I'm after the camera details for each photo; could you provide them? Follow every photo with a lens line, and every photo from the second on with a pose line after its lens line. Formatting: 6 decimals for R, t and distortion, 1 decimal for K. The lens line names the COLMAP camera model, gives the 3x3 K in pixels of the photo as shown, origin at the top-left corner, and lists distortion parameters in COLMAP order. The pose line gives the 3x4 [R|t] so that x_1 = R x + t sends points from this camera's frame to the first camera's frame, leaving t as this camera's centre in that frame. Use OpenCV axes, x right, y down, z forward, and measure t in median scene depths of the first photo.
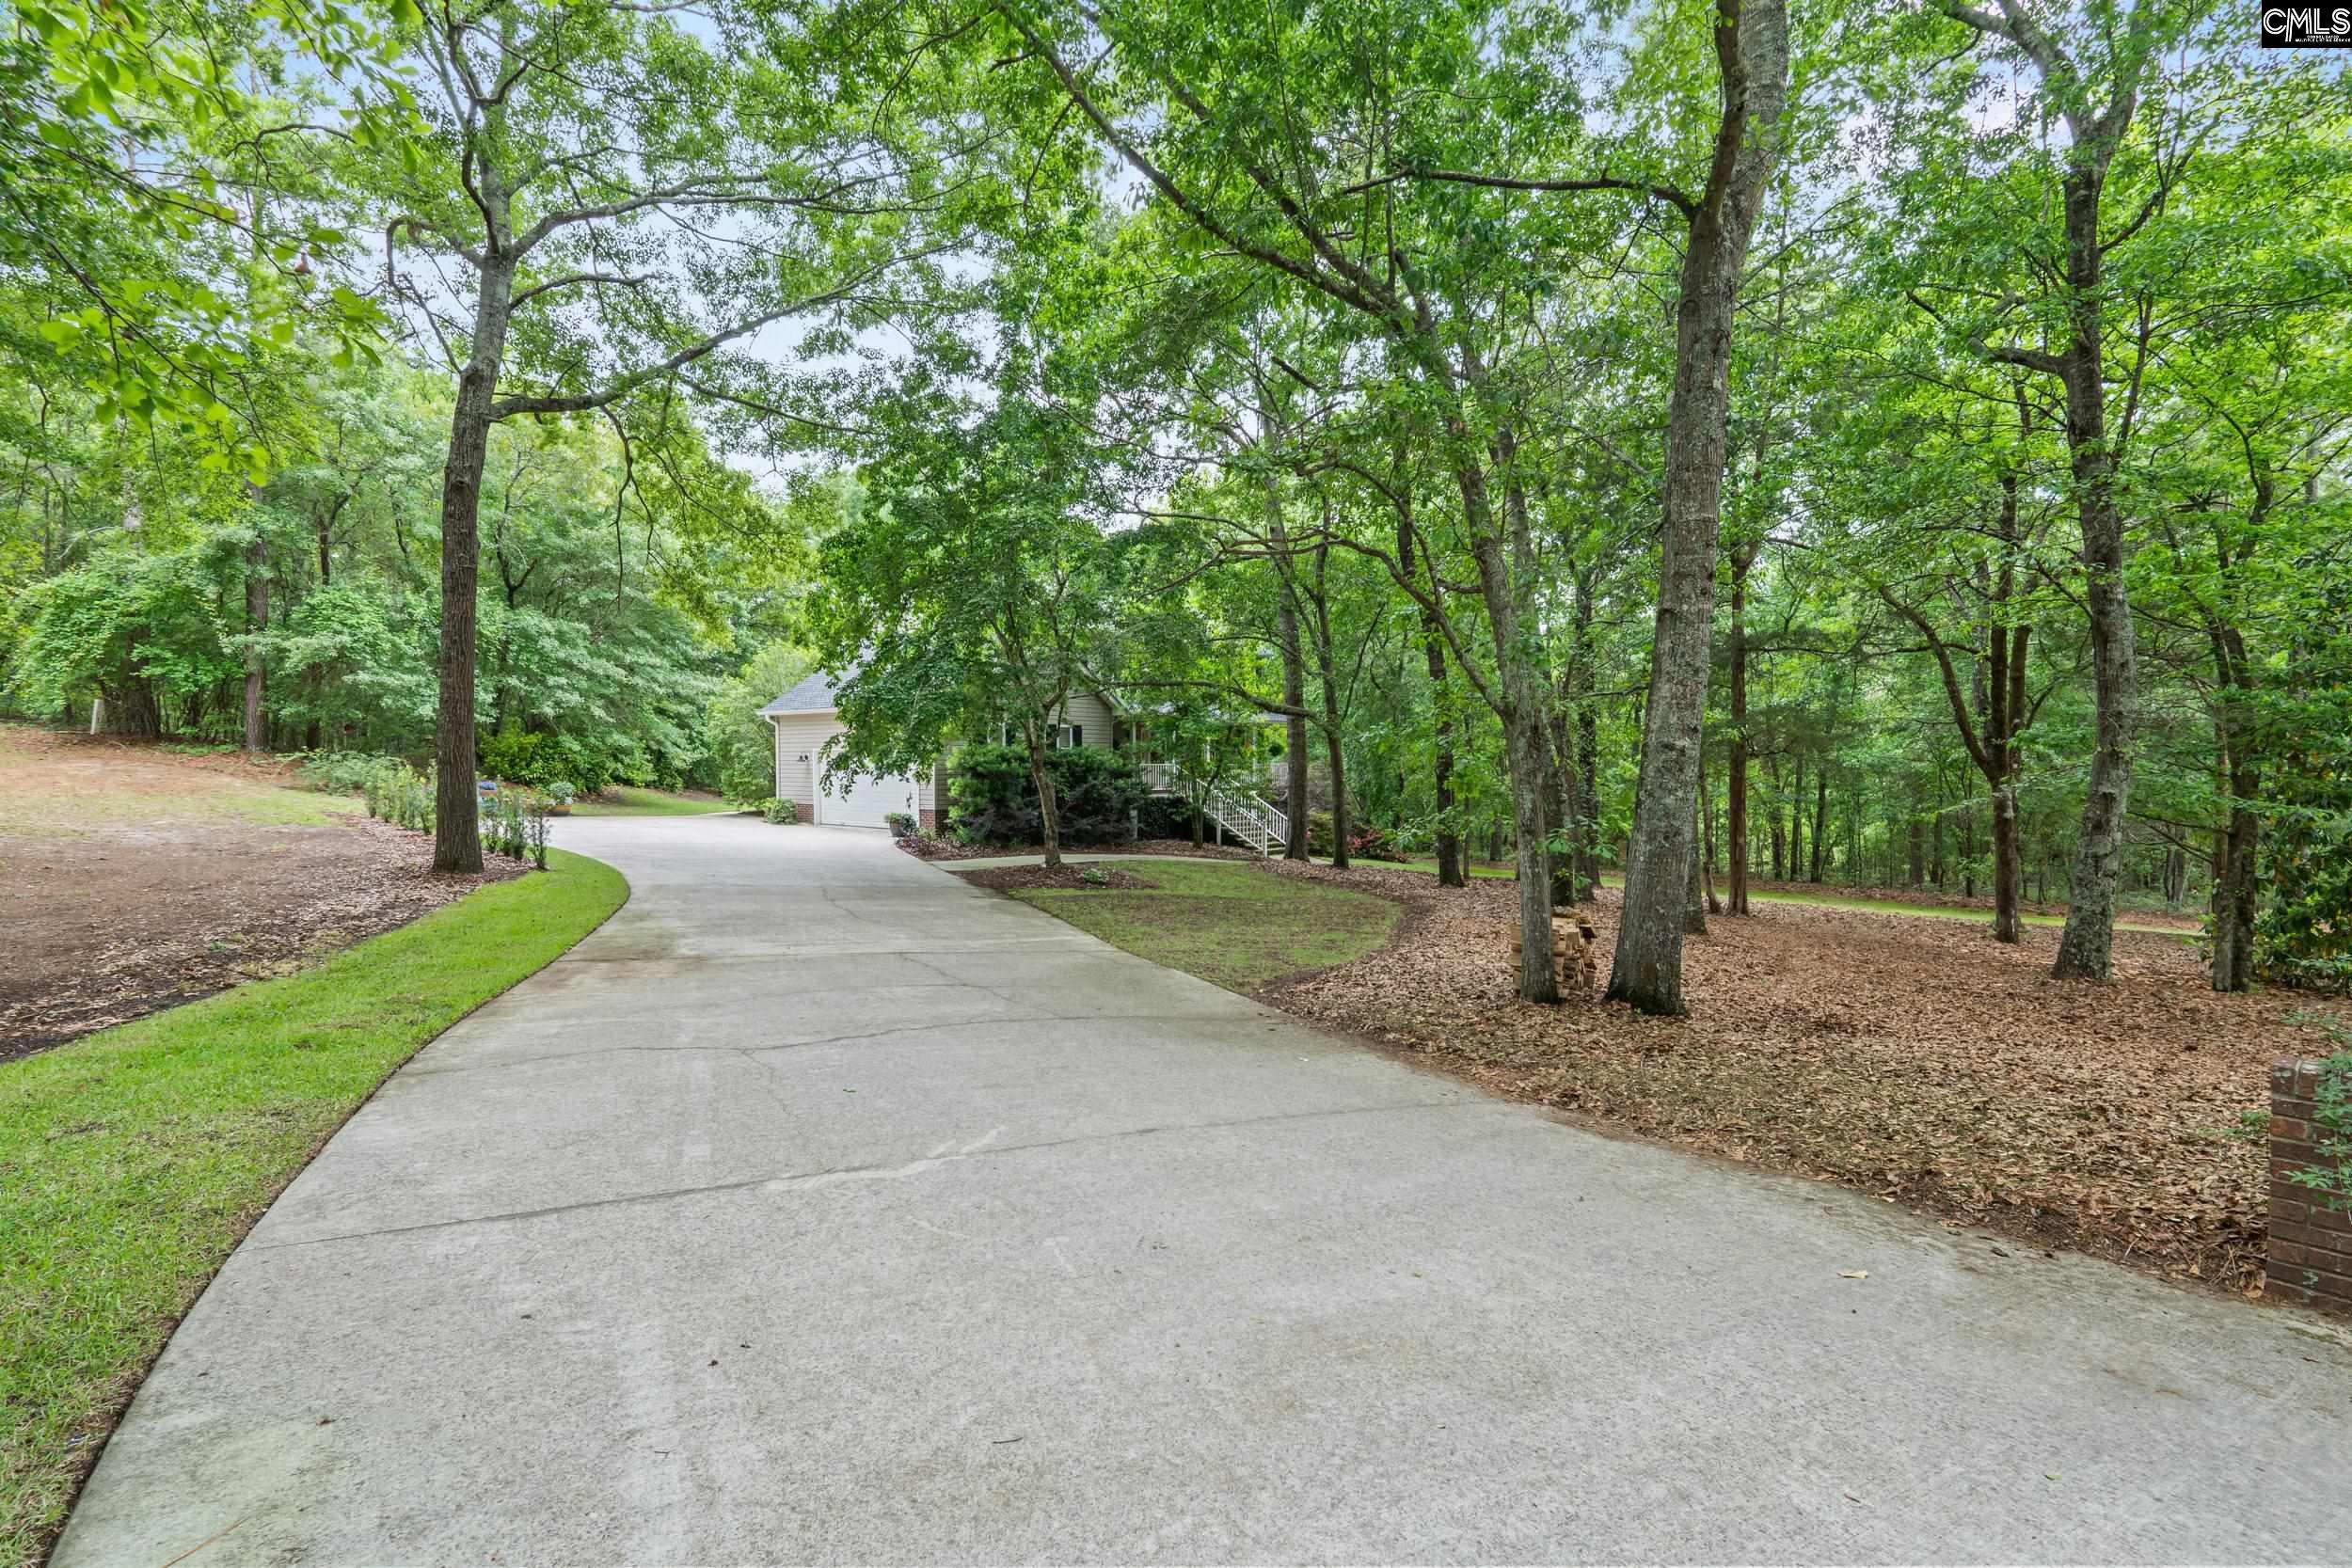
lens RADIAL K [[1082.9, 0, 1154.2], [0, 1082.9, 787.4], [0, 0, 1]] dist [0.000711, -0.000389]
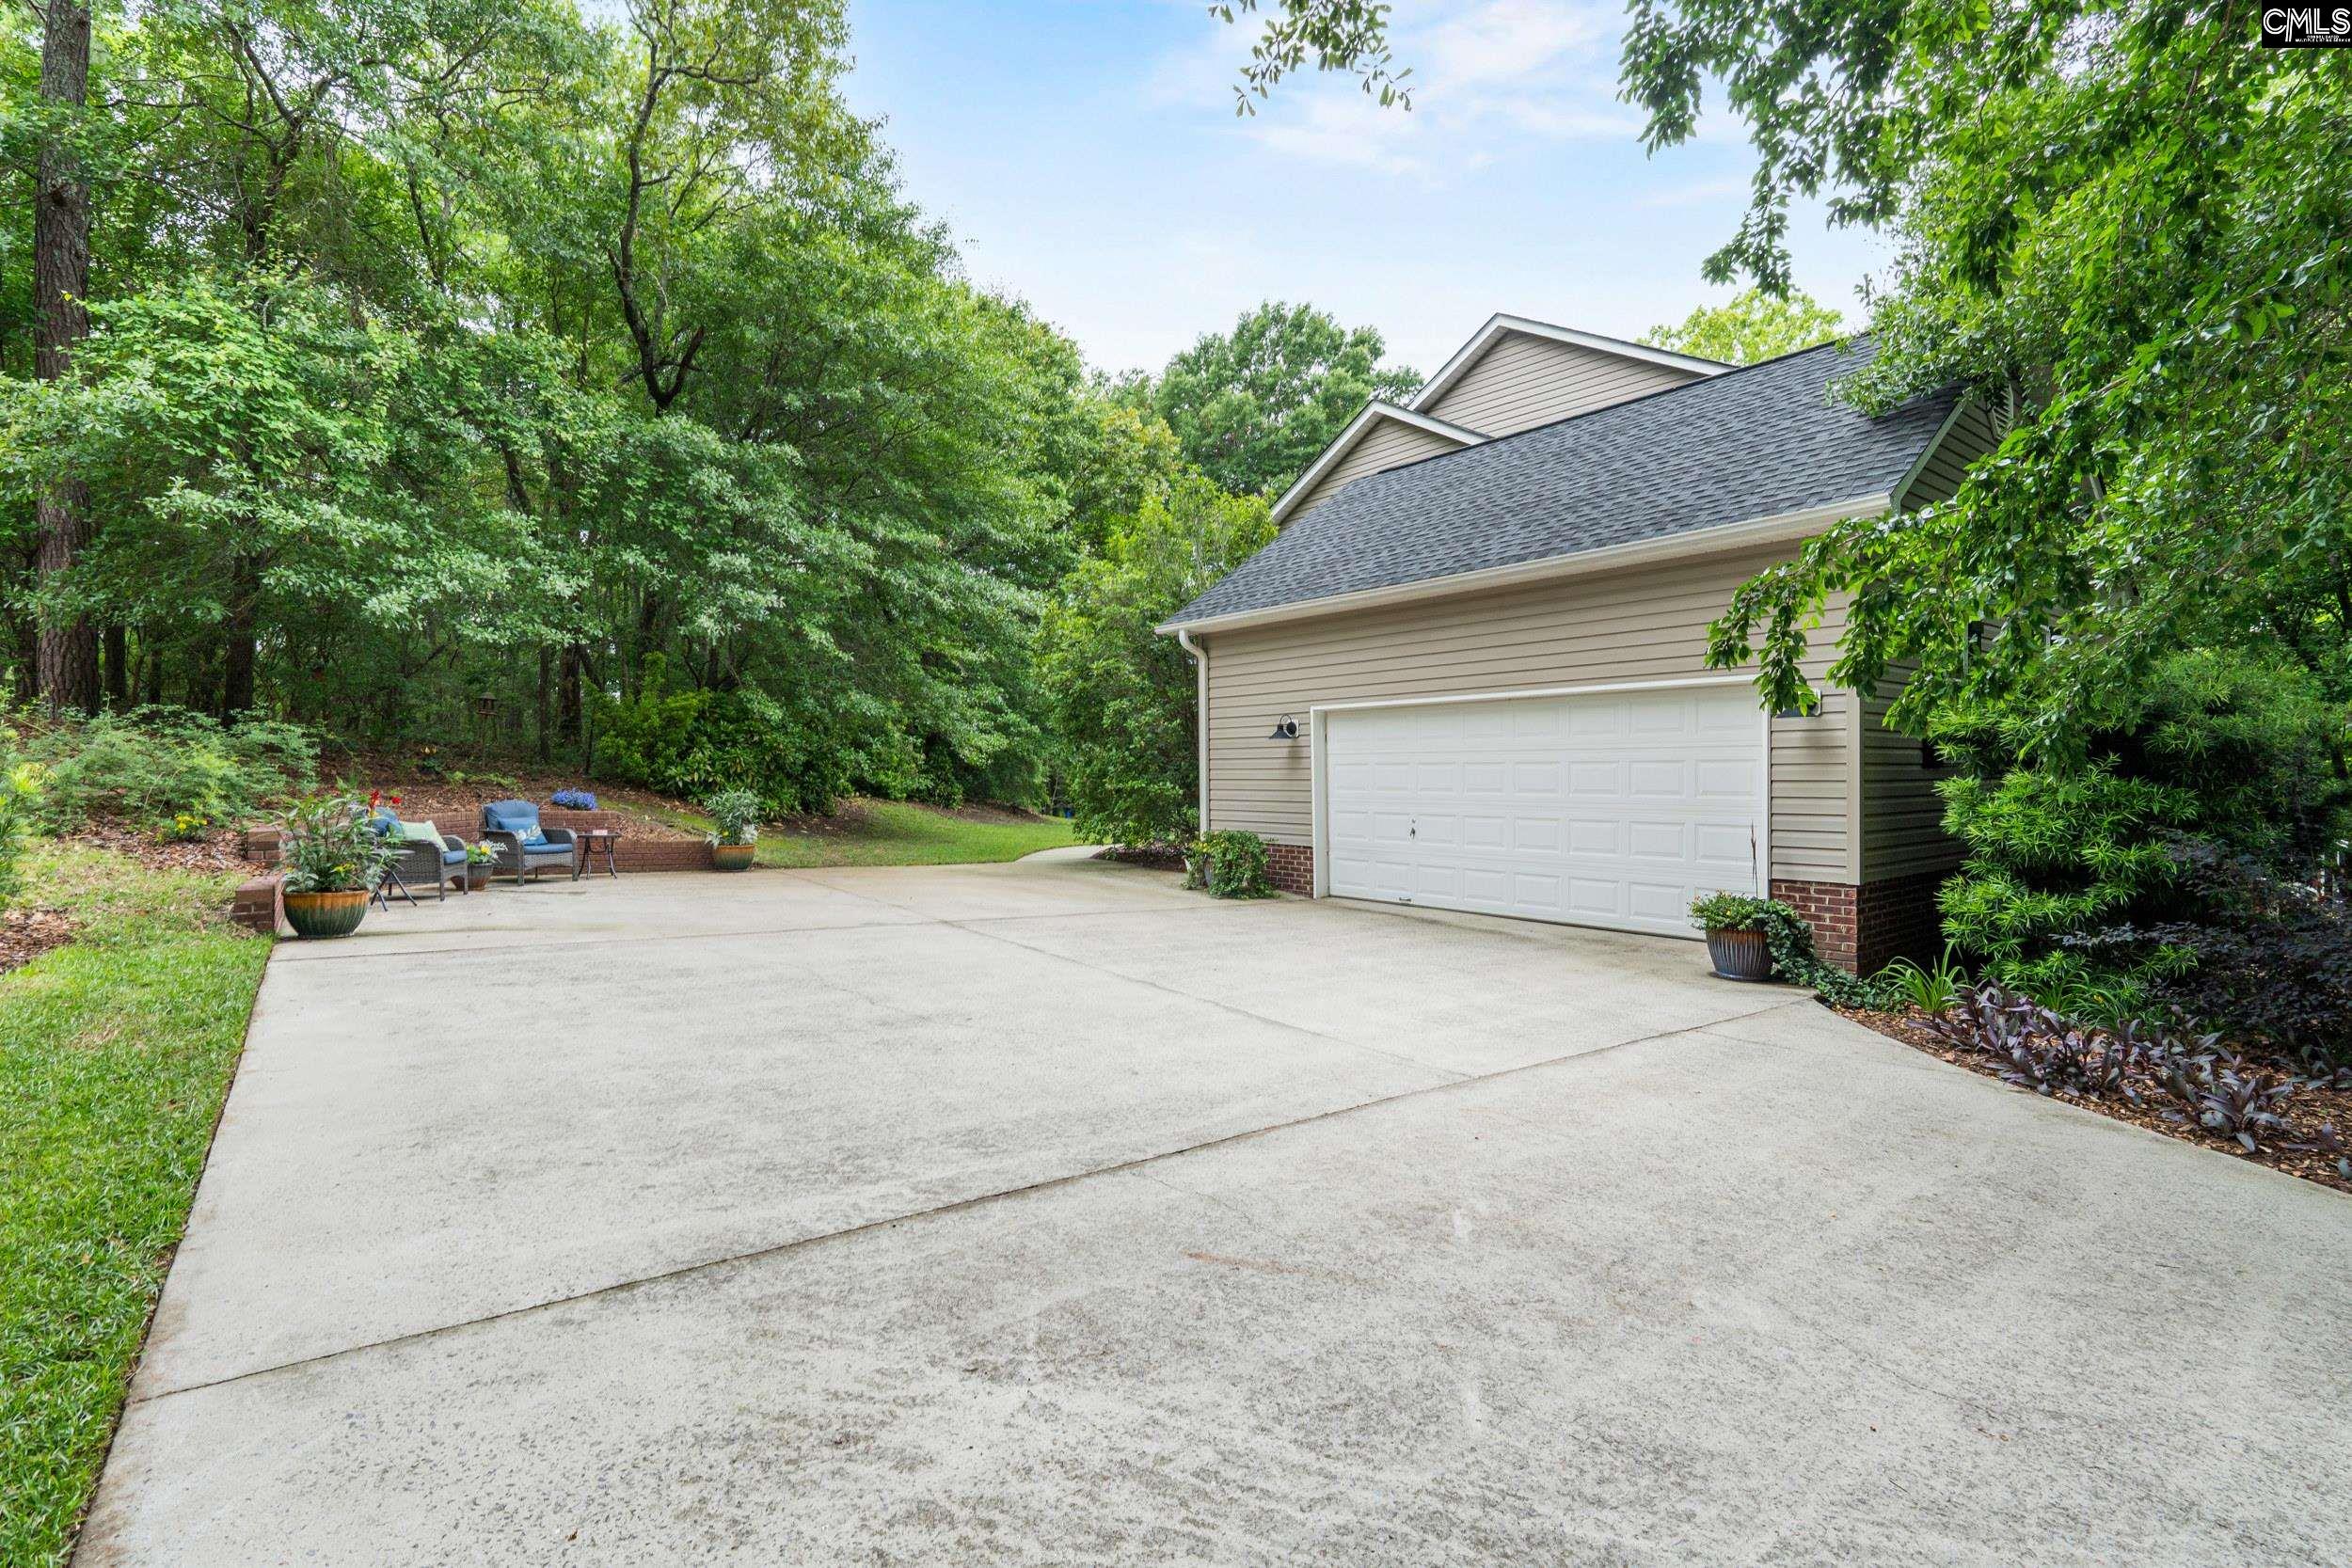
lens RADIAL K [[1082.9, 0, 1168.4], [0, 1082.9, 785.0], [0, 0, 1]] dist [0.000711, -0.000389]
pose [[0.981321, -0.002519, -0.192359, -0.280078], [0.000150, 0.999924, -0.012331, -0.001578], [0.192375, 0.012071, 0.981247, 0.579970]]
